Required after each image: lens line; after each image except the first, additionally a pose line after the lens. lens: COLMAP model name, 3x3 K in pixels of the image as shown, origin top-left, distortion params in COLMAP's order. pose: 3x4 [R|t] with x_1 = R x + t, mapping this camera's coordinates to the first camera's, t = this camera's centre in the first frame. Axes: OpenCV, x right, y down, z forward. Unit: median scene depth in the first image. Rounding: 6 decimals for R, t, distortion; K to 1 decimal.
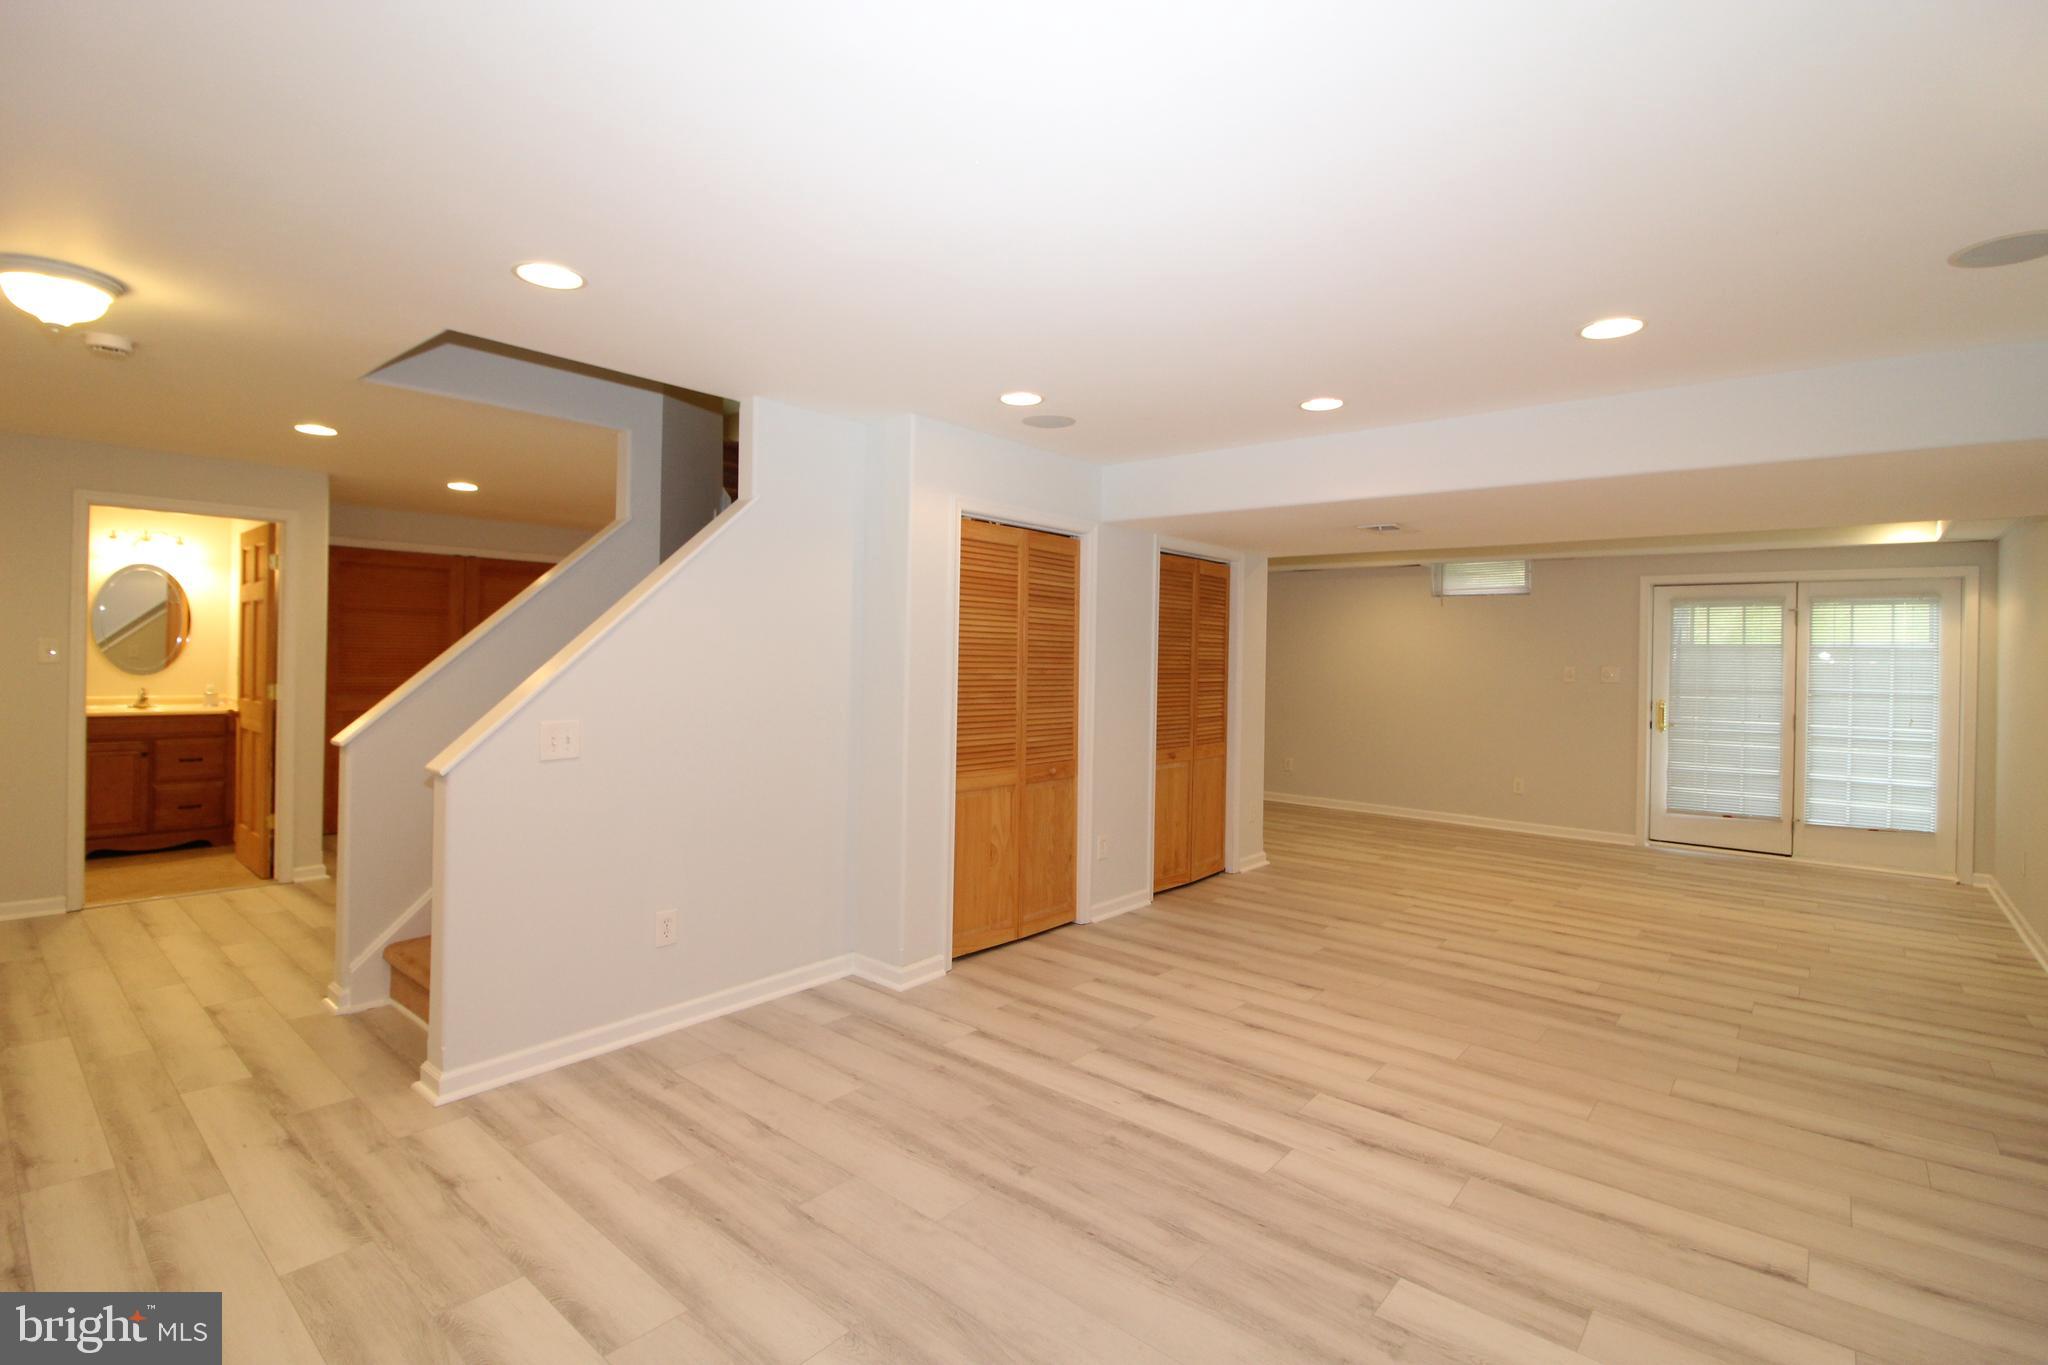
lens RADIAL K [[951.9, 0, 1039.8], [0, 951.9, 664.9], [0, 0, 1]] dist [-0.012140, -0.004384]
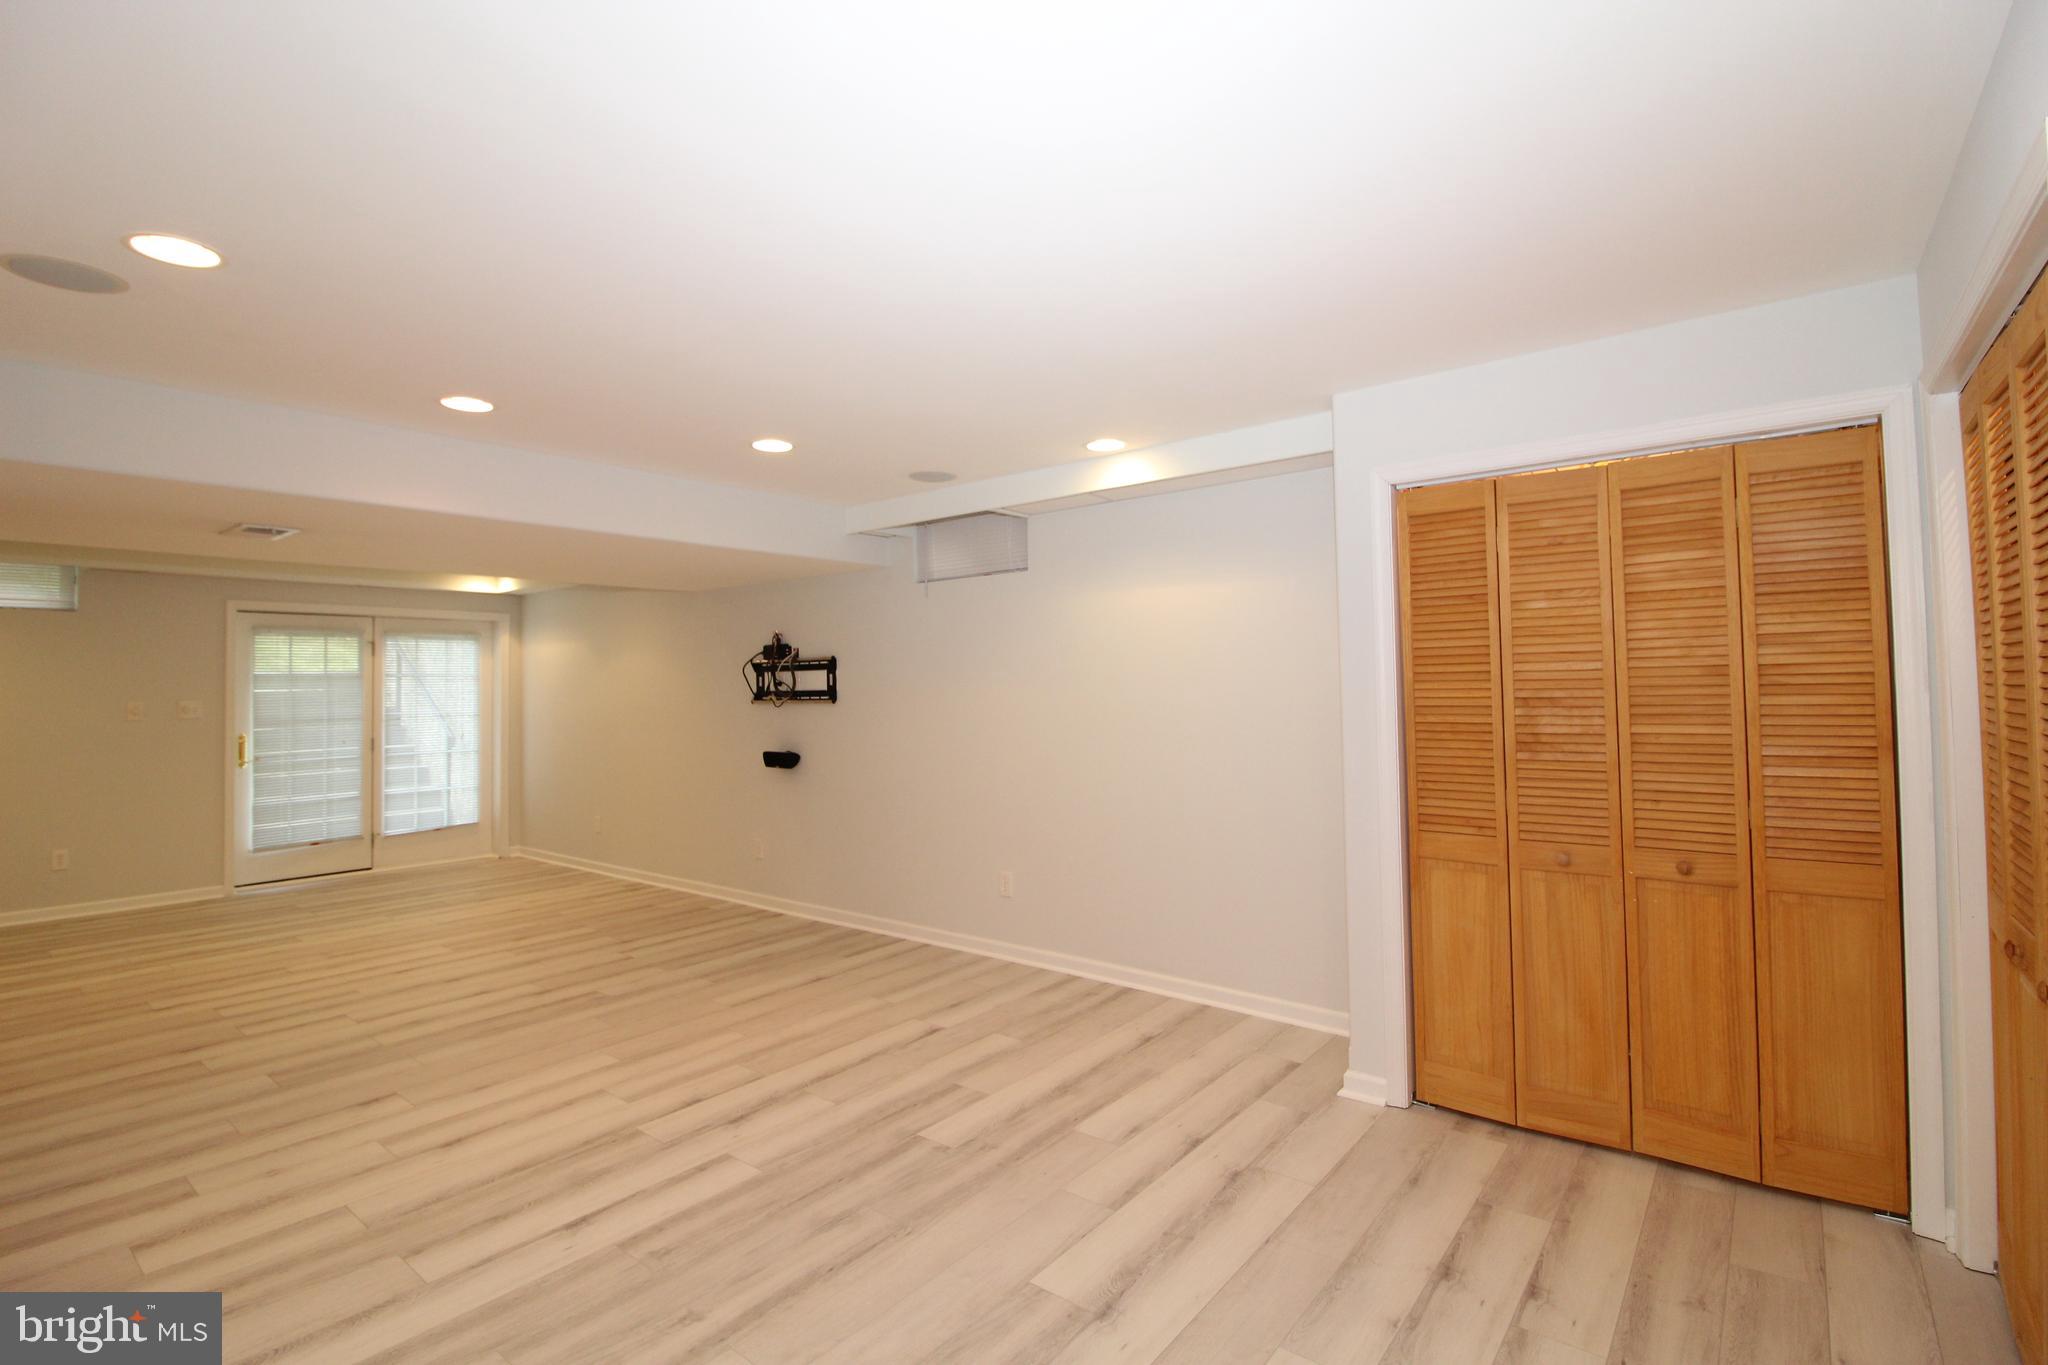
lens RADIAL K [[951.9, 0, 1035.4], [0, 951.9, 680.8], [0, 0, 1]] dist [-0.012140, -0.004384]
pose [[-0.040509, -0.010532, 0.999124, -0.669998], [0.023690, 0.999653, 0.011498, -0.016400], [-0.998898, 0.024135, -0.040246, 0.578307]]
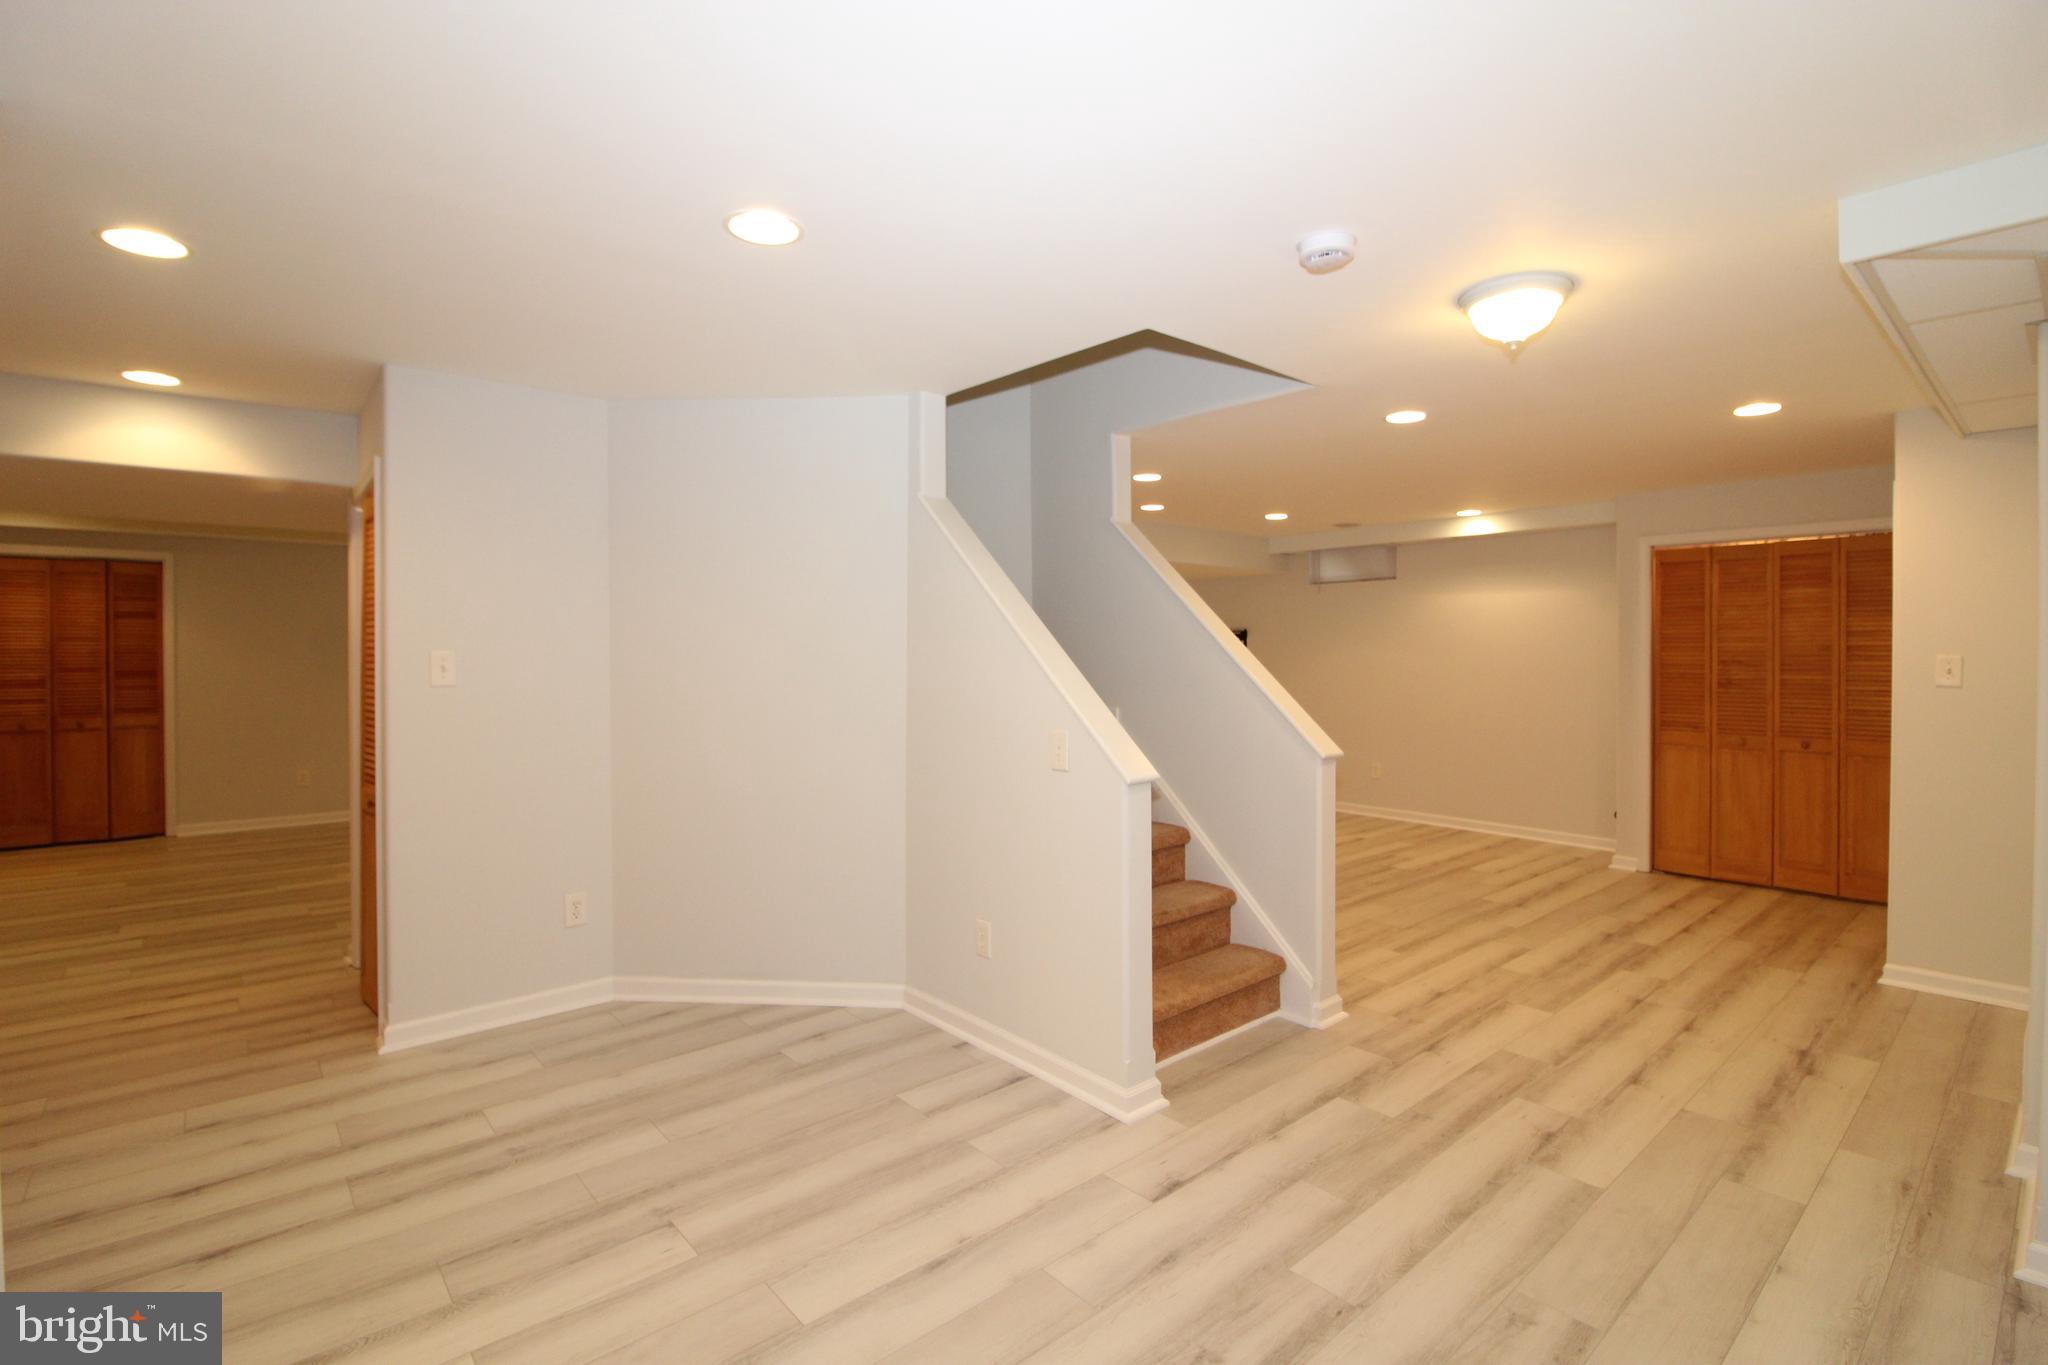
lens RADIAL K [[951.9, 0, 1028.0], [0, 951.9, 678.8], [0, 0, 1]] dist [-0.012140, -0.004384]
pose [[0.149074, -0.045890, 0.987761, -1.715950], [0.011314, 0.998936, 0.044702, -0.037612], [-0.988761, 0.004512, 0.149434, 1.092978]]
